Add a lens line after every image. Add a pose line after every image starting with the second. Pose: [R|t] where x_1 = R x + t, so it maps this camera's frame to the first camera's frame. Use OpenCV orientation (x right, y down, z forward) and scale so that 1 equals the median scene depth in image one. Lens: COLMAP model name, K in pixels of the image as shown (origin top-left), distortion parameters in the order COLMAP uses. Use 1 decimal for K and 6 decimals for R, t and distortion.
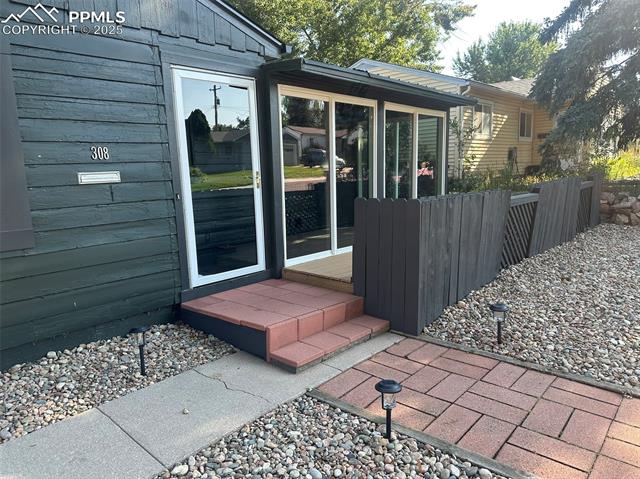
lens RADIAL K [[444.8, 0, 320.0], [0, 444.8, 239.5], [0, 0, 1]] dist [0.140883, -0.191376]
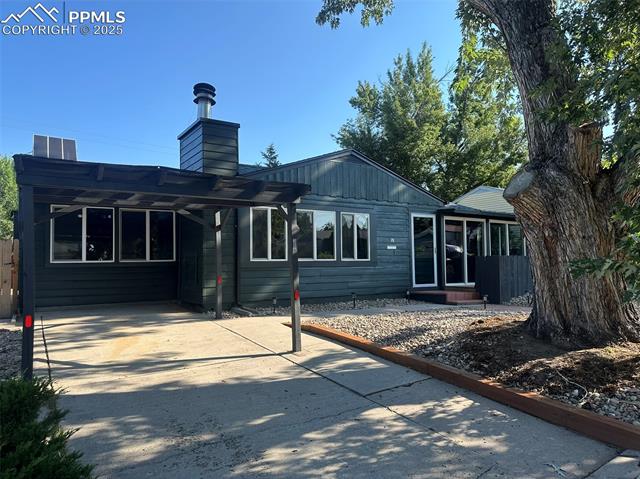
lens RADIAL K [[444.8, 0, 320.0], [0, 444.8, 239.5], [0, 0, 1]] dist [0.140883, -0.191376]
pose [[0.967143, 0.003480, -0.254208, -0.115460], [-0.055812, 0.978420, -0.198943, 0.334305], [0.248030, 0.206595, 0.946467, -1.535170]]
